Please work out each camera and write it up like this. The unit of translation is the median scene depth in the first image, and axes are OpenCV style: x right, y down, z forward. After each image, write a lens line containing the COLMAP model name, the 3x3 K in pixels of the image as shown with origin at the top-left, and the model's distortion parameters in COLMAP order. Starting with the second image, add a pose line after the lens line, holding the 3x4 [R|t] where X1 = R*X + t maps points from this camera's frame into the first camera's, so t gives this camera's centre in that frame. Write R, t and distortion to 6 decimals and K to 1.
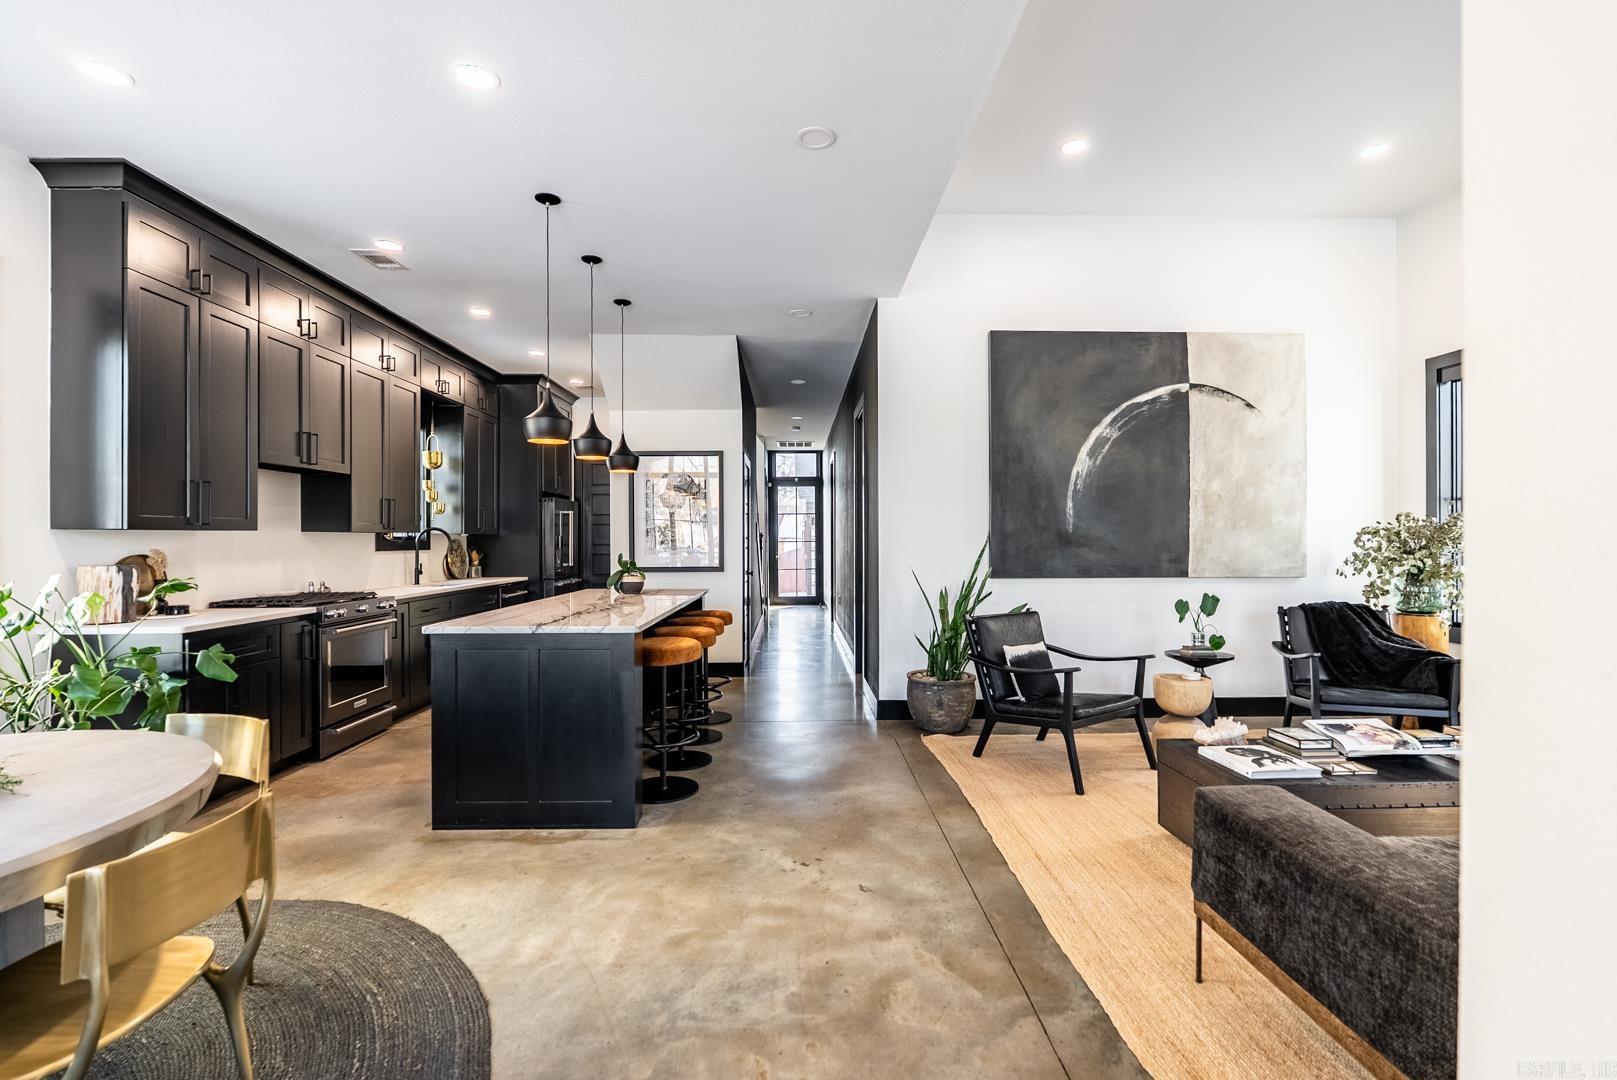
lens RADIAL K [[717.0, 0, 803.9], [0, 717.0, 537.7], [0, 0, 1]] dist [-0.008004, 0.000593]
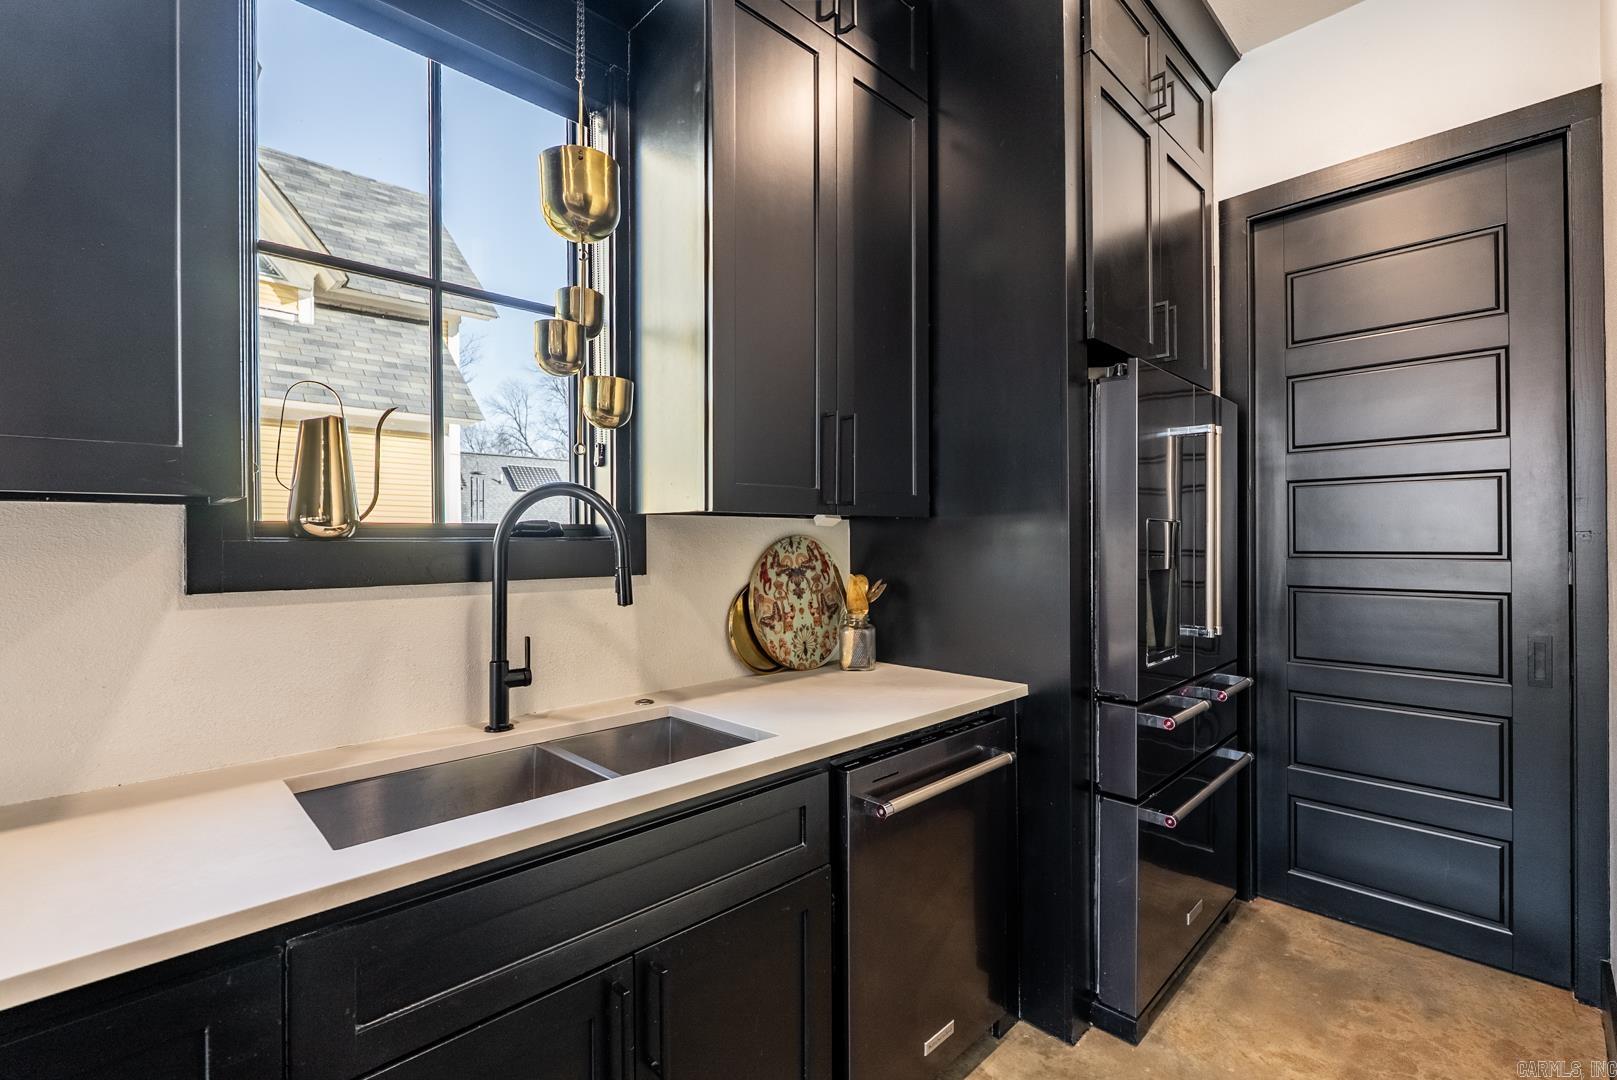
lens RADIAL K [[717.0, 0, 811.5], [0, 717.0, 536.3], [0, 0, 1]] dist [-0.008004, 0.000593]
pose [[0.678836, 0.000608, -0.734289, -0.245931], [0.003850, 0.999983, 0.004387, 0.000948], [0.734280, -0.005805, 0.678822, 0.756946]]
